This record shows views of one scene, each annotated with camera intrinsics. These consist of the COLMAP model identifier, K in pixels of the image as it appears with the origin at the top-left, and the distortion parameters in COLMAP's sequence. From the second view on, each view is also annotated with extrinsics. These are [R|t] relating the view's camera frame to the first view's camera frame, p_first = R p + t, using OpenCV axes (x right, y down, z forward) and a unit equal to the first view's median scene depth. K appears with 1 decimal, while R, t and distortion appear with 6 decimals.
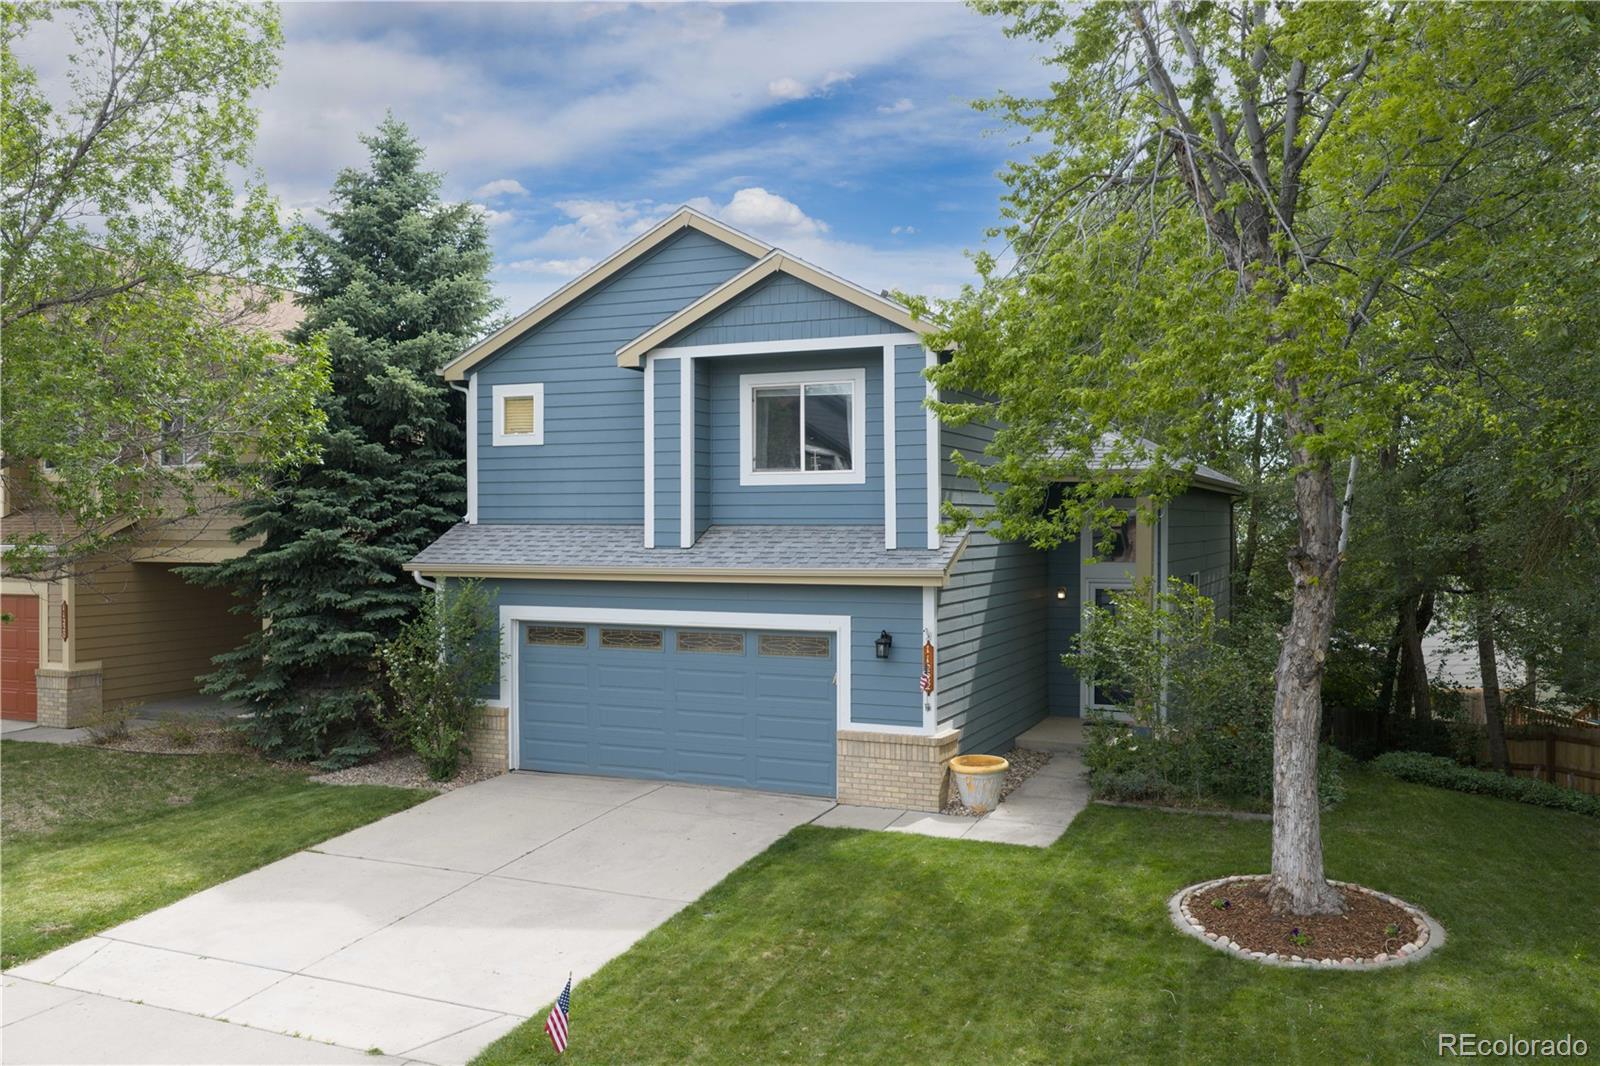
lens RADIAL K [[1321.7, 0, 796.2], [0, 1321.7, 530.0], [0, 0, 1]] dist [0.003728, -0.001383]
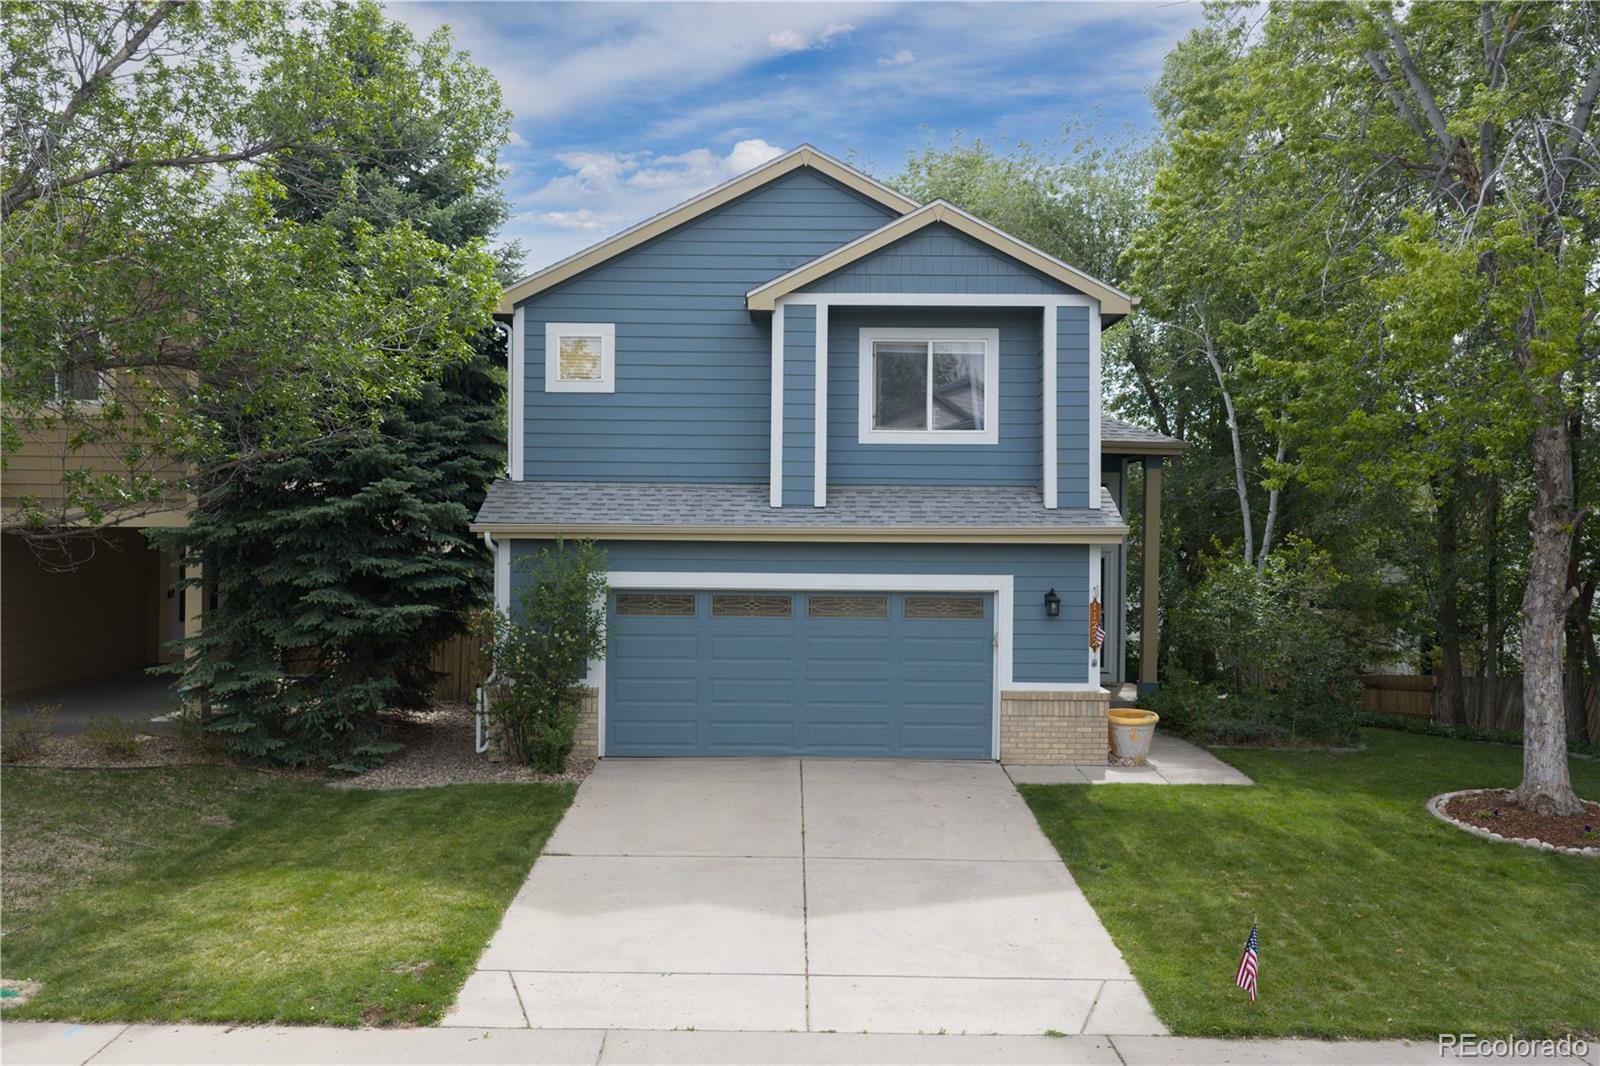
lens RADIAL K [[1321.7, 0, 795.0], [0, 1321.7, 537.1], [0, 0, 1]] dist [0.003728, -0.001383]
pose [[0.913523, 0.005429, 0.406751, -0.495472], [-0.006255, 0.999980, 0.000702, 0.035261], [-0.406739, -0.003186, 0.913539, 0.151935]]
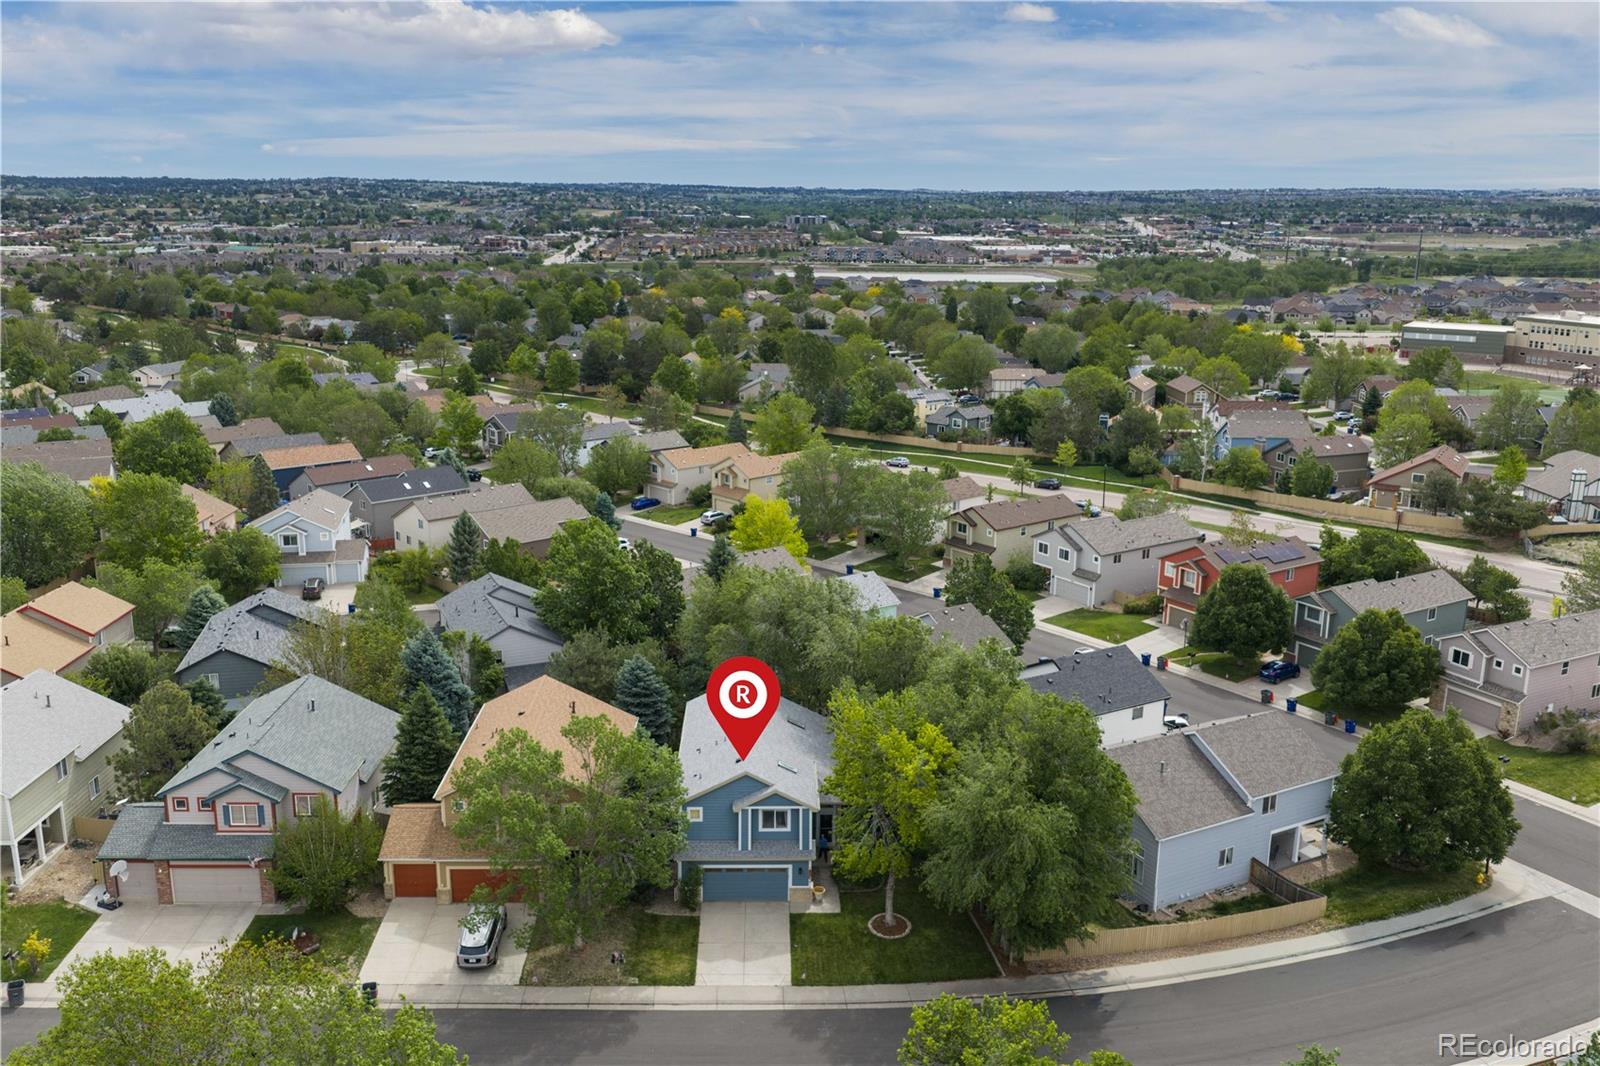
lens RADIAL K [[1321.7, 0, 796.9], [0, 1321.7, 529.8], [0, 0, 1]] dist [0.003728, -0.001383]
pose [[0.903545, -0.092314, 0.418431, -1.670222], [-0.012435, 0.970457, 0.240955, -2.061567], [-0.428312, -0.222917, 0.875703, -2.617152]]
